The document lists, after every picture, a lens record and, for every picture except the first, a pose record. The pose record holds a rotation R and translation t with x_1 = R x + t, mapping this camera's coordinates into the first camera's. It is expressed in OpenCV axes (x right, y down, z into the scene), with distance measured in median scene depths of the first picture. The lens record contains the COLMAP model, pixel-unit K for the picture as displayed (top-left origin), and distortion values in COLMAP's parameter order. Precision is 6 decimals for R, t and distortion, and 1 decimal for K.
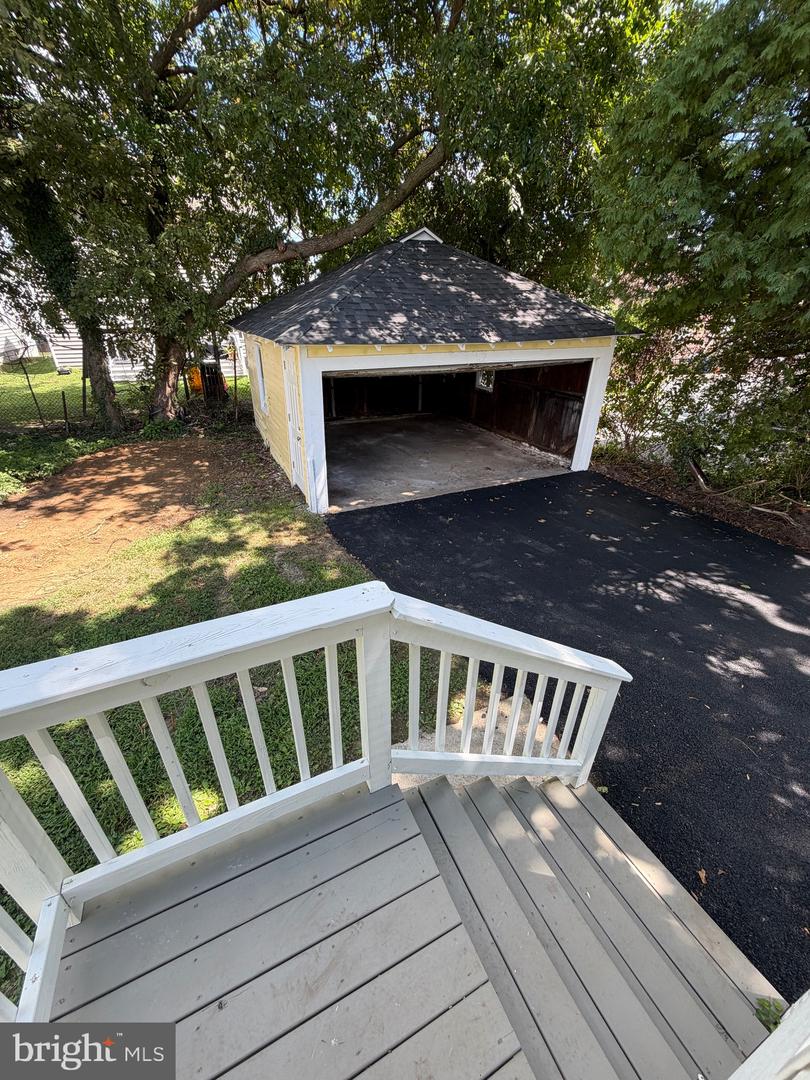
lens RADIAL K [[430.2, 0, 404.2], [0, 430.2, 541.6], [0, 0, 1]] dist [-0.000140, -0.000283]
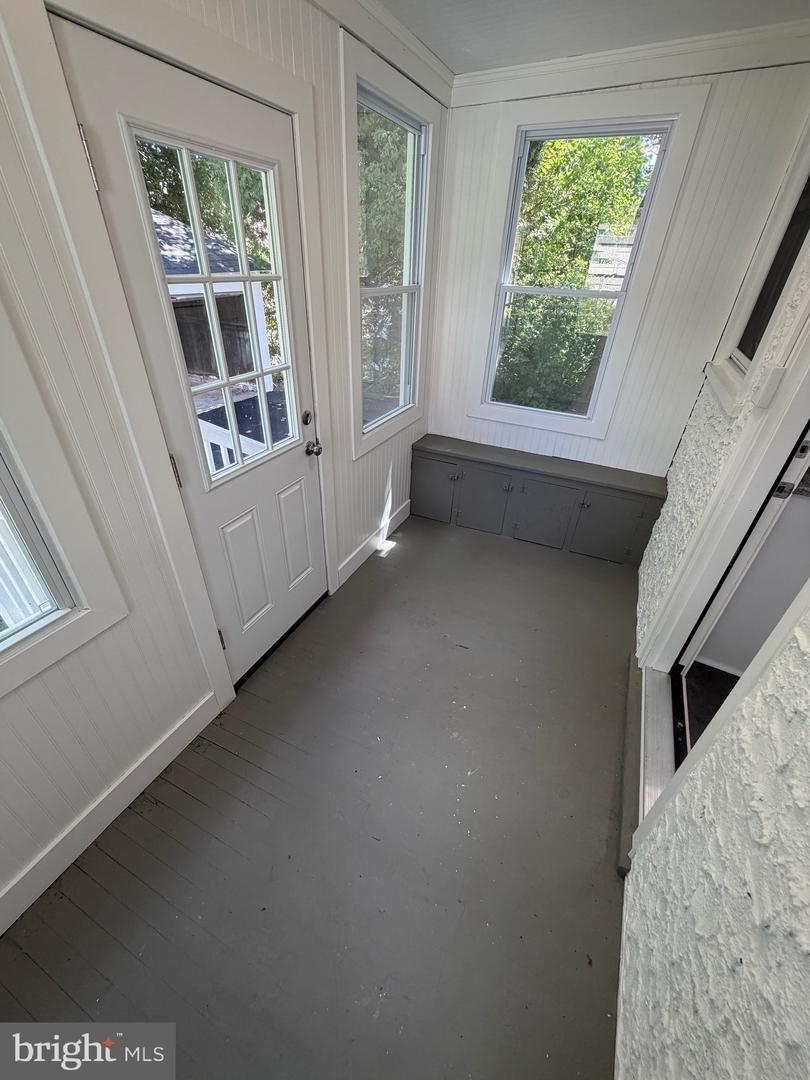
lens RADIAL K [[430.2, 0, 404.2], [0, 430.2, 541.6], [0, 0, 1]] dist [-0.000140, -0.000283]
pose [[0.776542, -0.323704, 0.540554, -0.101664], [0.262908, 0.946147, 0.188902, 0.138510], [-0.572592, -0.004575, 0.819828, -0.263661]]
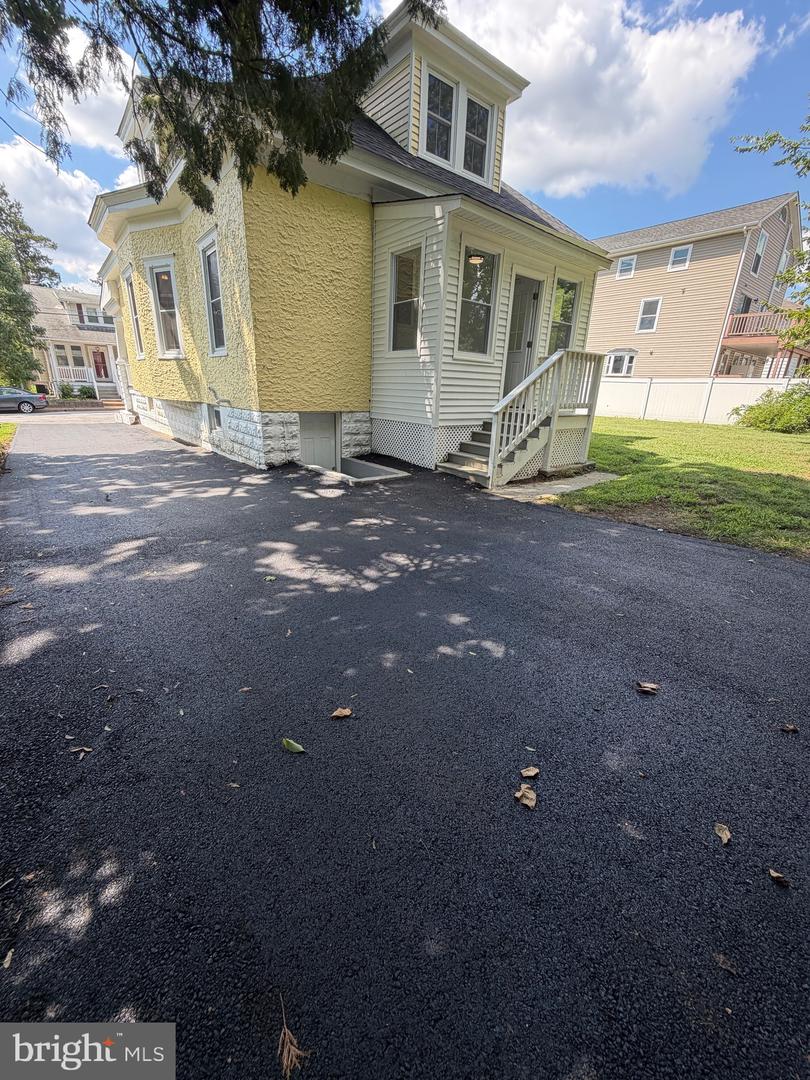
lens RADIAL K [[430.2, 0, 404.2], [0, 430.2, 541.6], [0, 0, 1]] dist [-0.000140, -0.000283]
pose [[-0.972162, 0.043249, -0.230286, 0.617102], [-0.141340, 0.675634, 0.723562, -0.357727], [0.186882, 0.735968, -0.650712, 1.179006]]
